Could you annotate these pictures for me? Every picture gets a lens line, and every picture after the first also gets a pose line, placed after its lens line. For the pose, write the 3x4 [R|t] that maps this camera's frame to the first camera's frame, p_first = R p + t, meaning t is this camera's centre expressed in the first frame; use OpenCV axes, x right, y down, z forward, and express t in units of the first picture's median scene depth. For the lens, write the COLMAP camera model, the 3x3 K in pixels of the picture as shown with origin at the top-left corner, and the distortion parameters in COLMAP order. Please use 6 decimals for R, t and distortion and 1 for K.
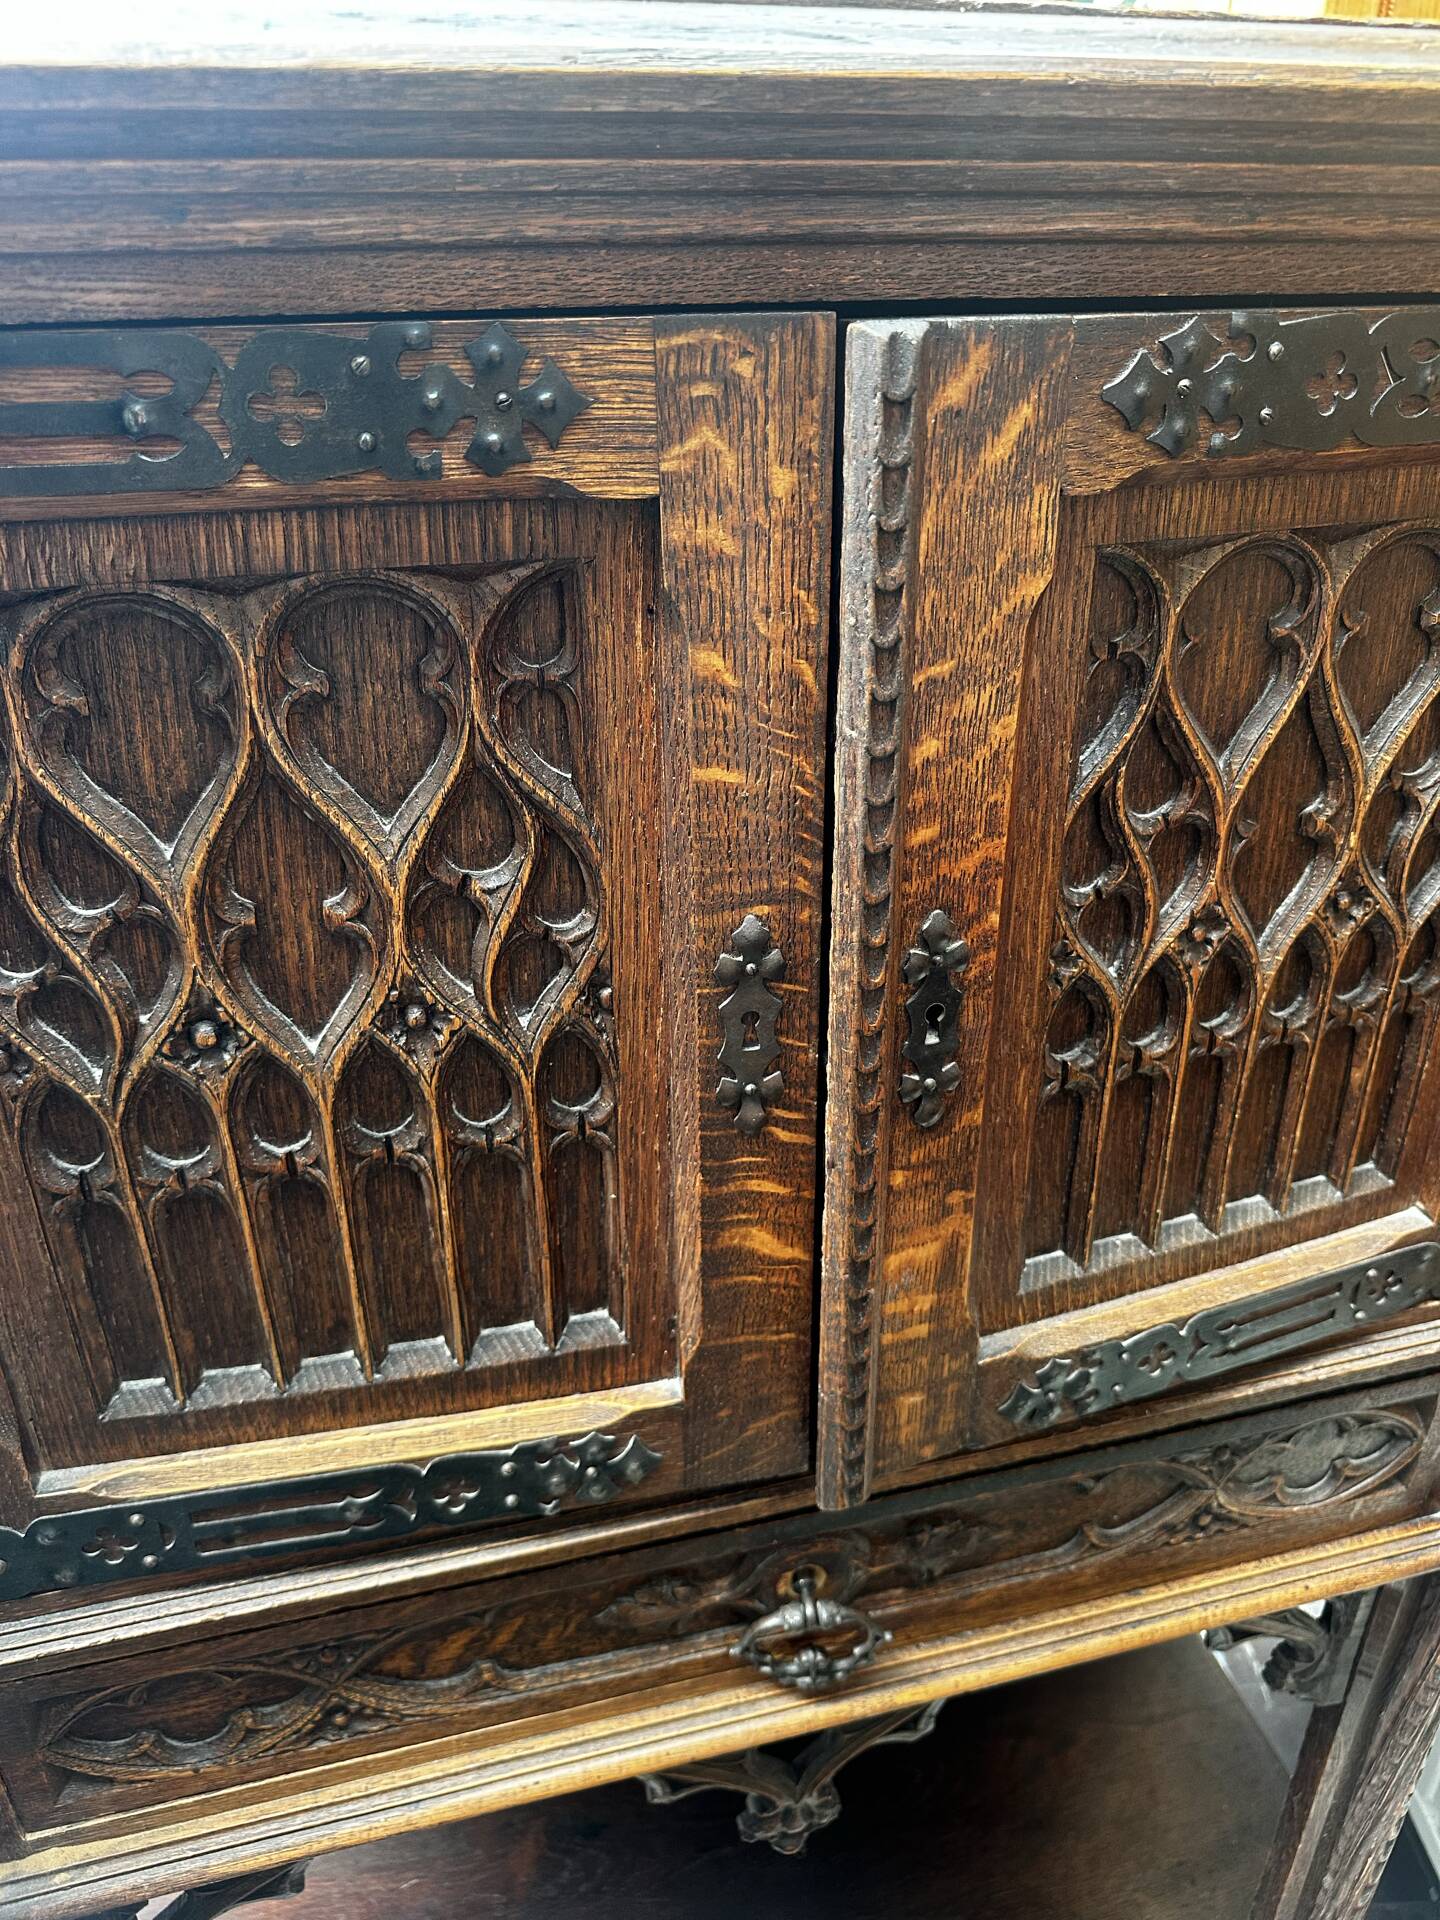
lens RADIAL K [[1301.4, 0, 727.1], [0, 1301.4, 931.7], [0, 0, 1]] dist [0.102596, -0.228559]
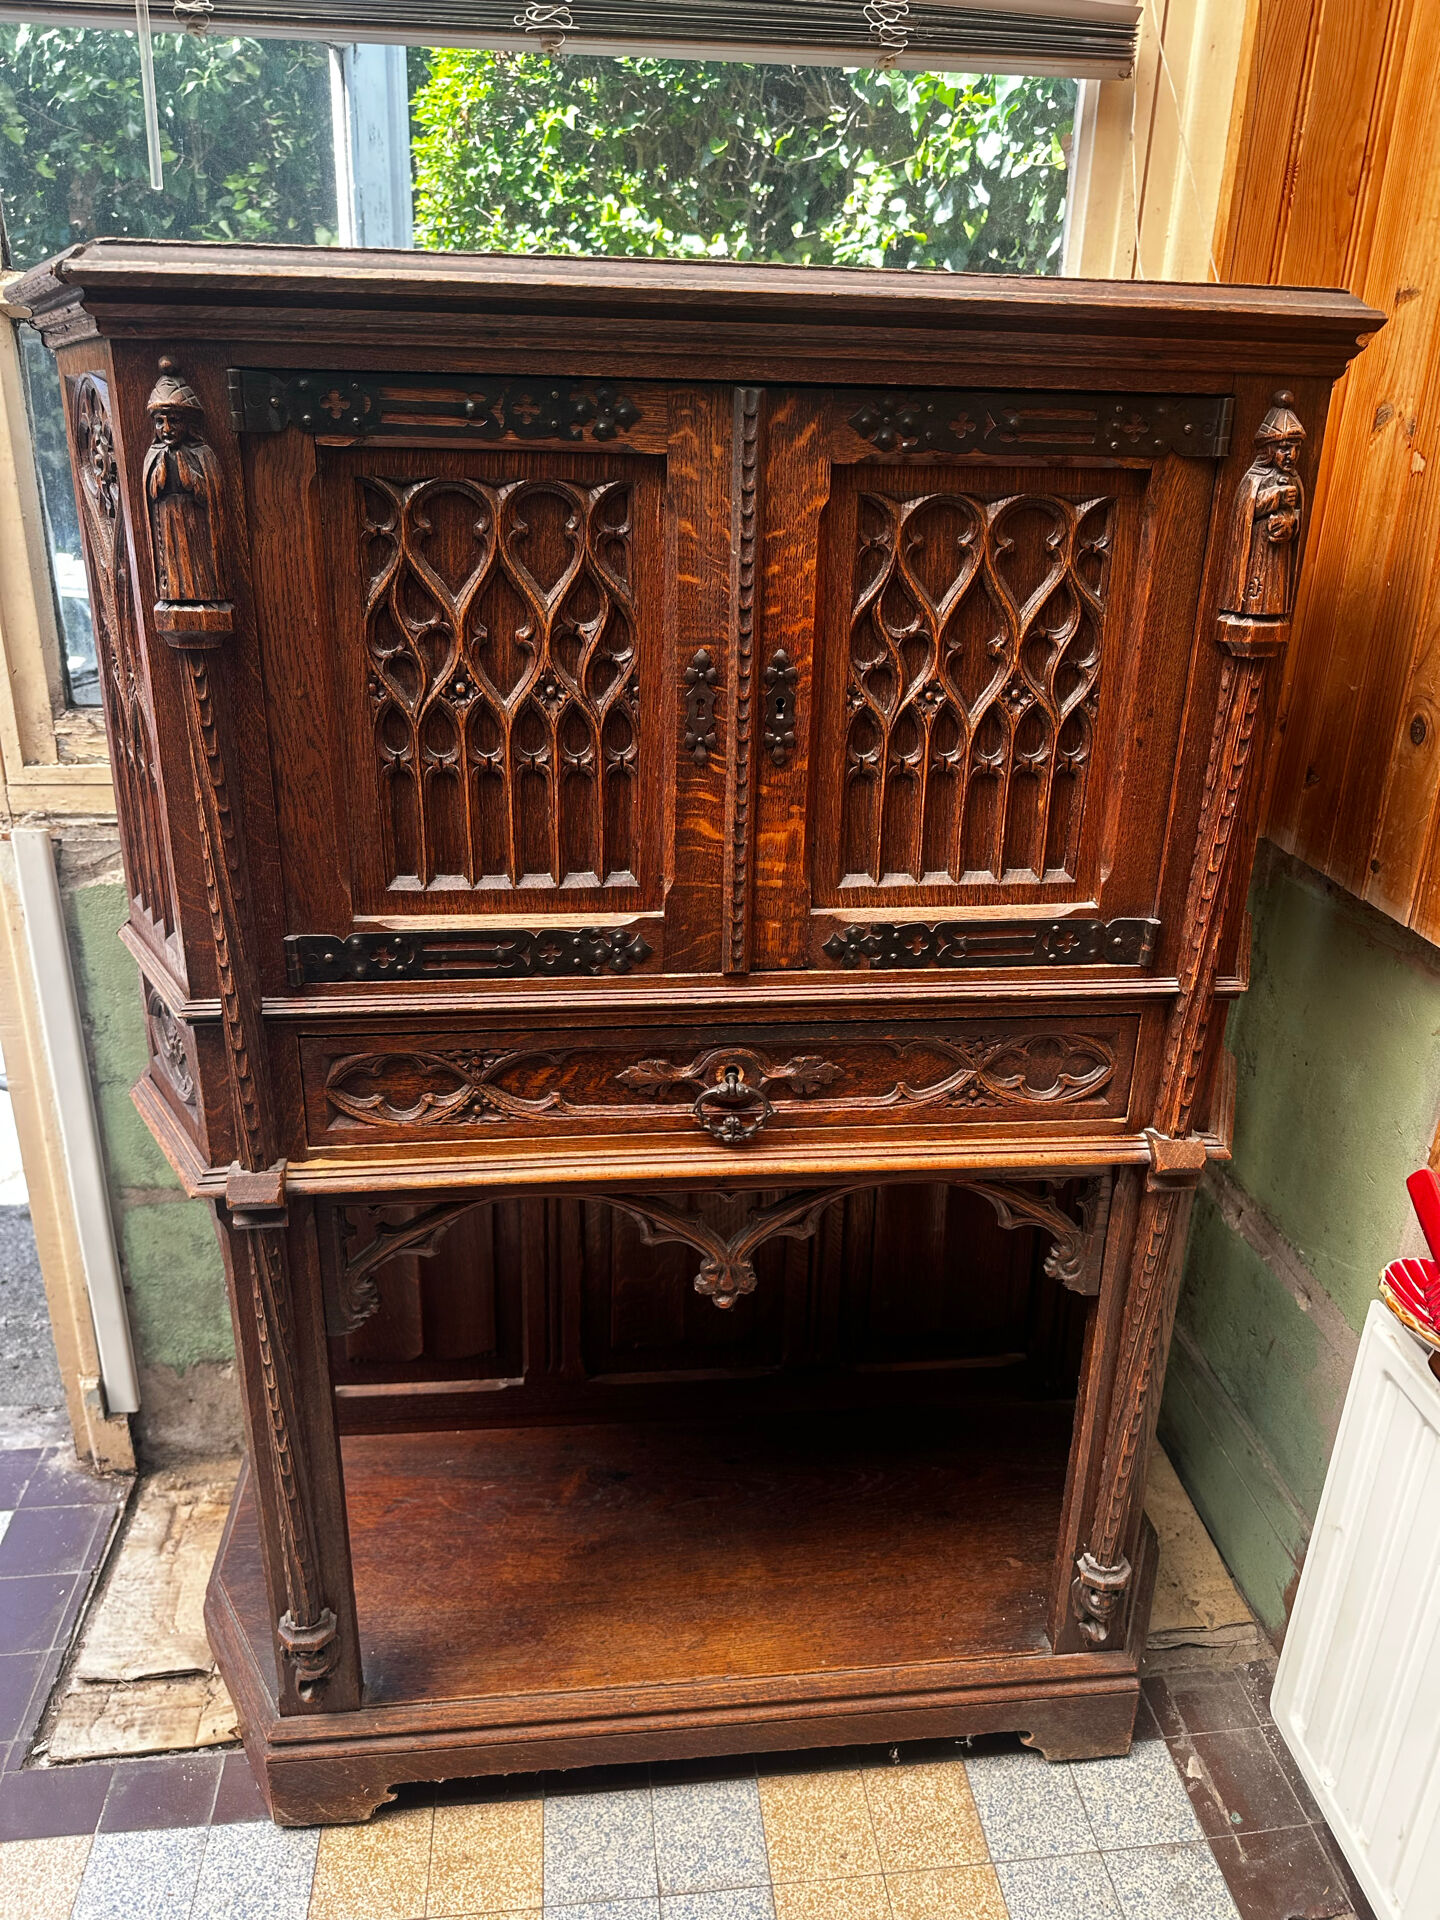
lens RADIAL K [[1313.5, 0, 724.6], [0, 1313.5, 955.7], [0, 0, 1]] dist [0.131923, -0.238031]
pose [[0.996276, 0.053491, -0.067625, 0.247326], [-0.060967, 0.991629, -0.113820, 0.792997], [0.060971, 0.117519, 0.991197, -1.229732]]
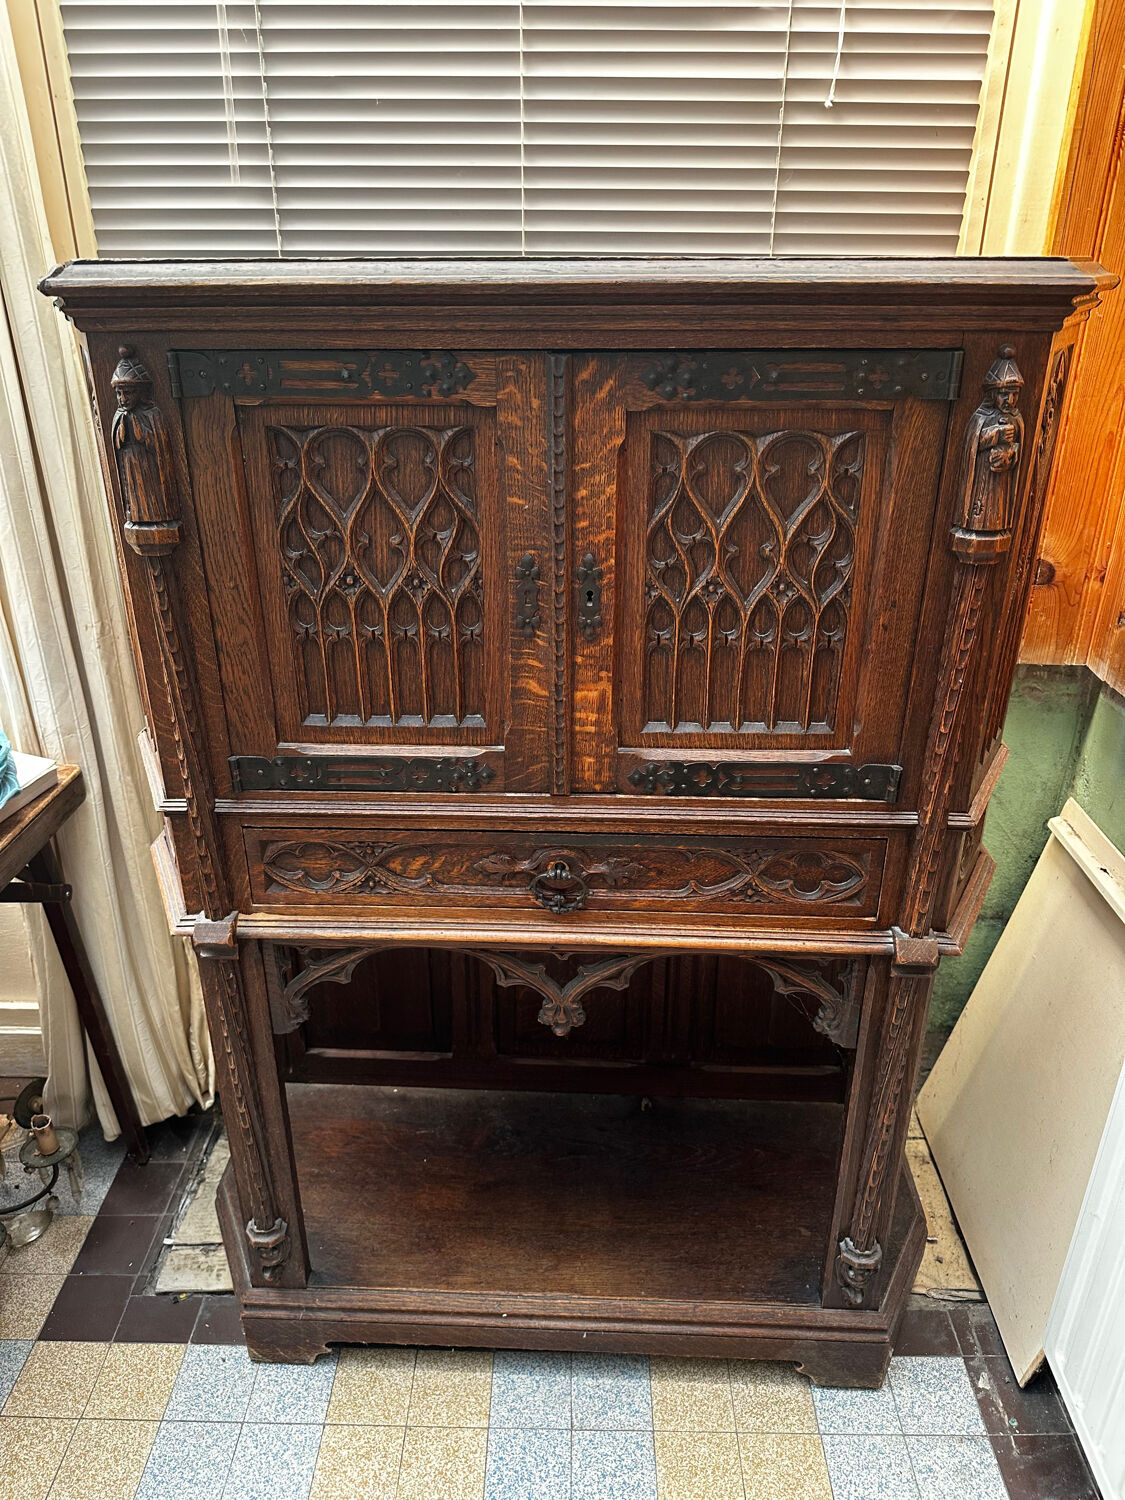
lens RADIAL K [[1024.8, 0, 561.9], [0, 1024.8, 749.2], [0, 0, 1]] dist [0.123696, -0.204974]
pose [[0.971586, 0.099277, -0.214860, 0.649307], [-0.108648, 0.993558, -0.032219, 0.503276], [0.210277, 0.054647, 0.976113, -1.239332]]
